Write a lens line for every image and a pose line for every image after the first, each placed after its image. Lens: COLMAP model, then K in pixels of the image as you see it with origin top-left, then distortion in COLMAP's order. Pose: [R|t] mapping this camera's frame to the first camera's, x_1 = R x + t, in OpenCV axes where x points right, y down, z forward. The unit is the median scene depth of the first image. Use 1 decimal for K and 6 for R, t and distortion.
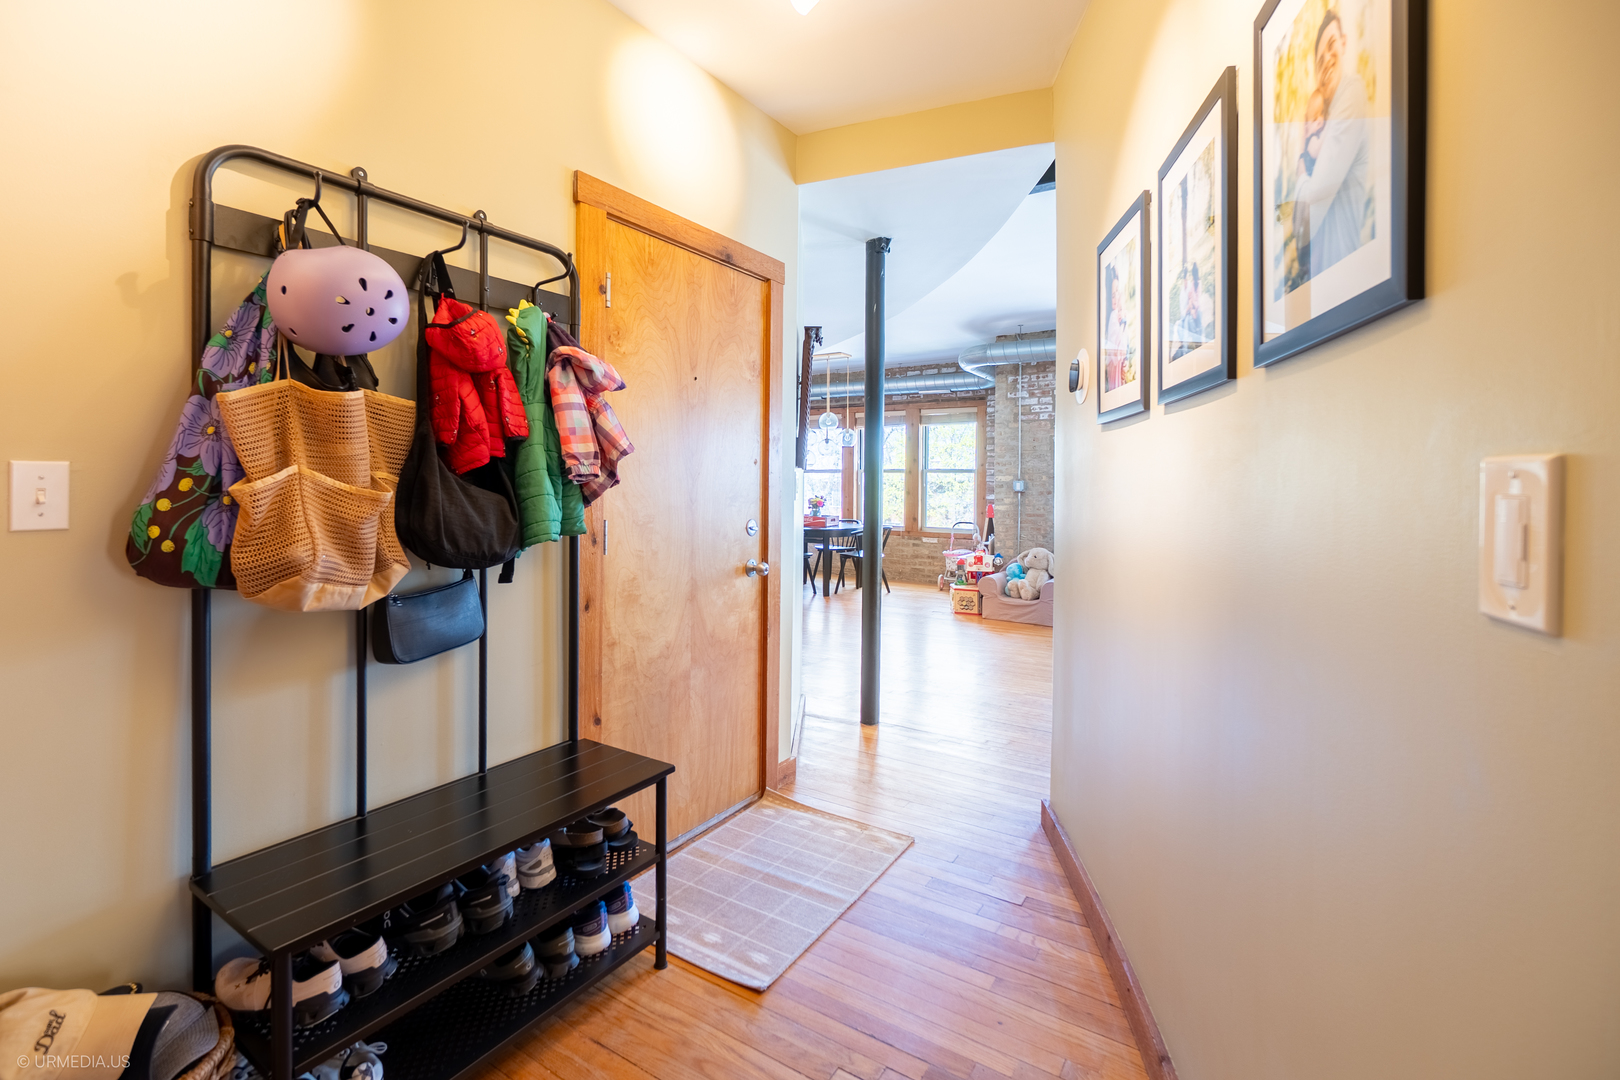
lens RADIAL K [[701.2, 0, 808.2], [0, 701.2, 483.7], [0, 0, 1]] dist [-0.000044, 0.000038]
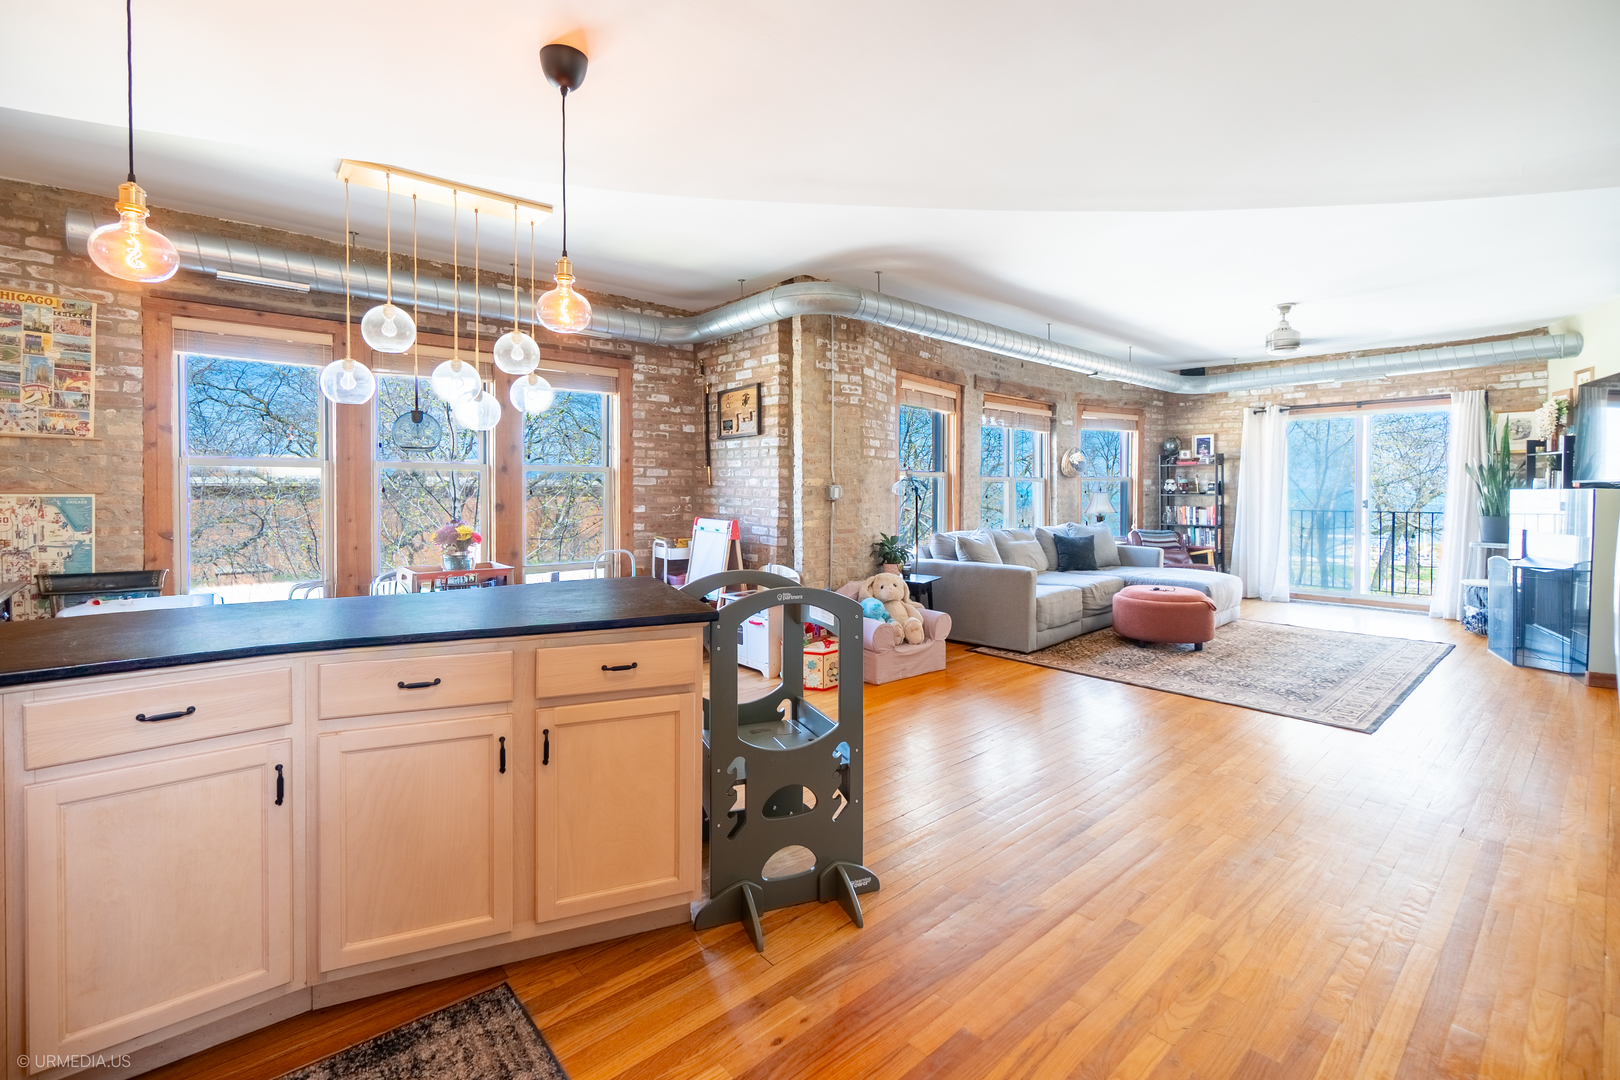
lens RADIAL K [[705.8, 0, 776.7], [0, 705.8, 496.2], [0, 0, 1]] dist [-0.001937, 0.000383]
pose [[0.301426, -0.018591, 0.953308, -0.409891], [0.002889, 0.999823, 0.018584, -0.006368], [-0.953485, -0.002848, 0.301426, 0.827906]]
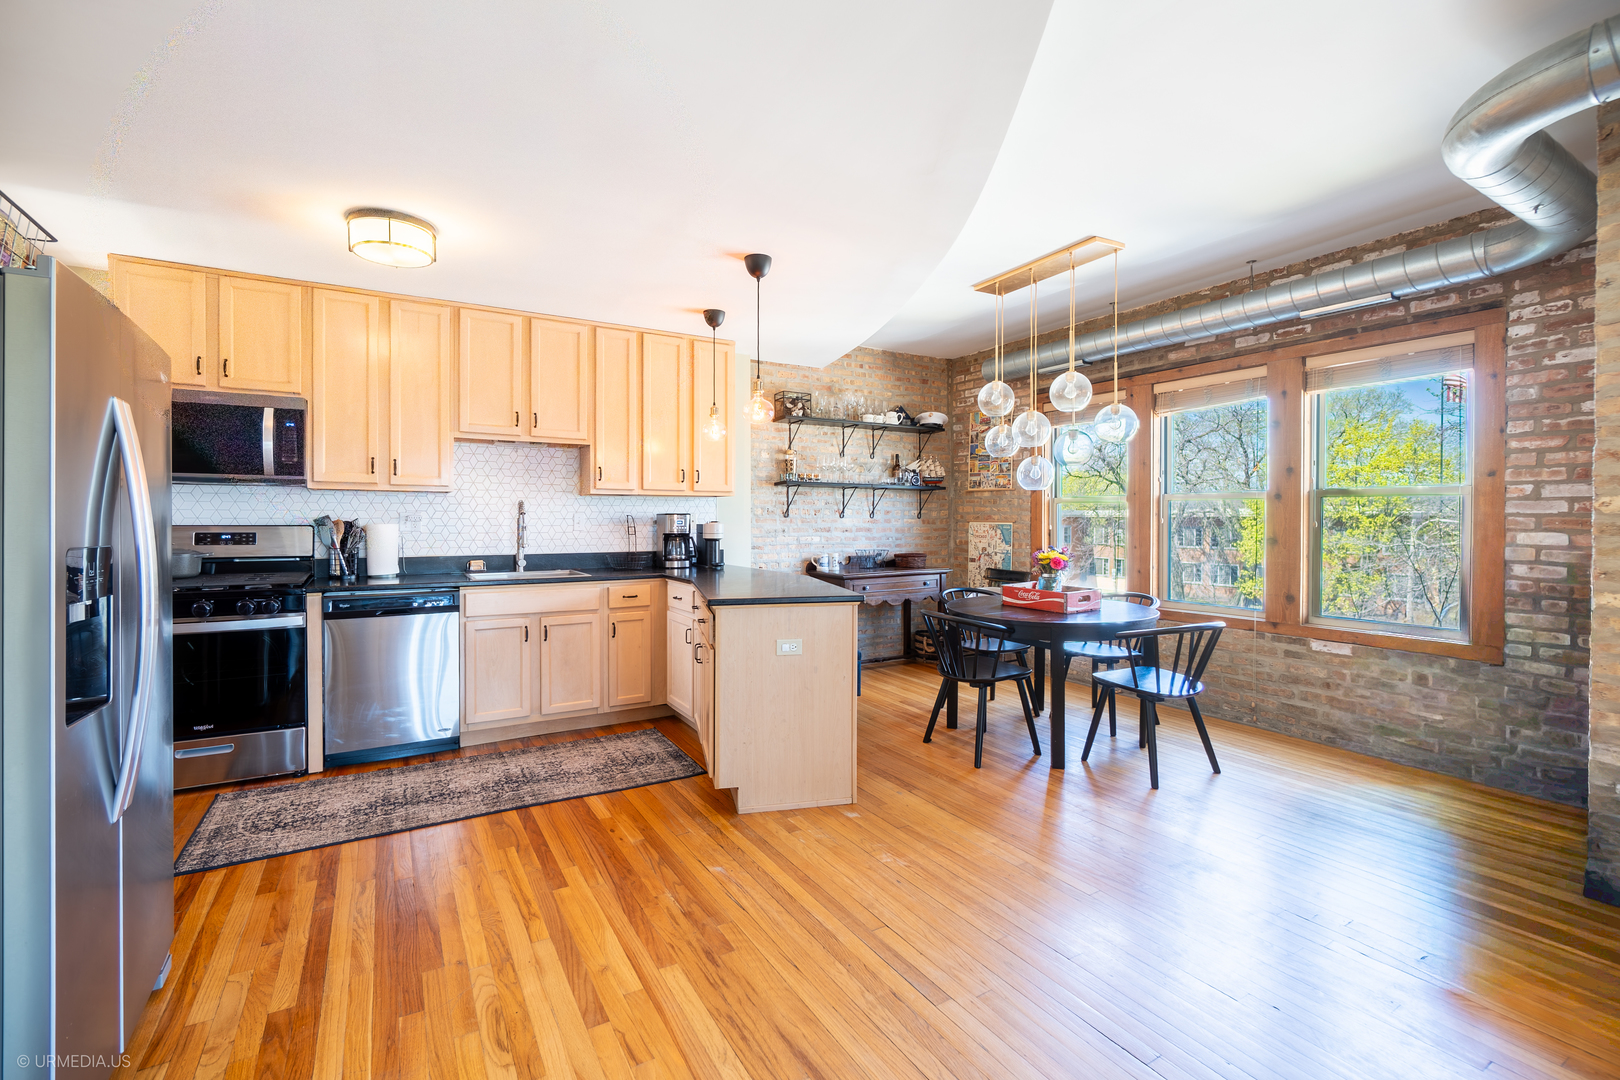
lens RADIAL K [[698.7, 0, 805.0], [0, 698.7, 529.8], [0, 0, 1]] dist [-0.008891, 0.000307]
pose [[0.892592, -0.001111, -0.450863, 0.095728], [0.006761, 0.999918, 0.010921, -0.002103], [0.450814, -0.012796, 0.892526, 0.584515]]
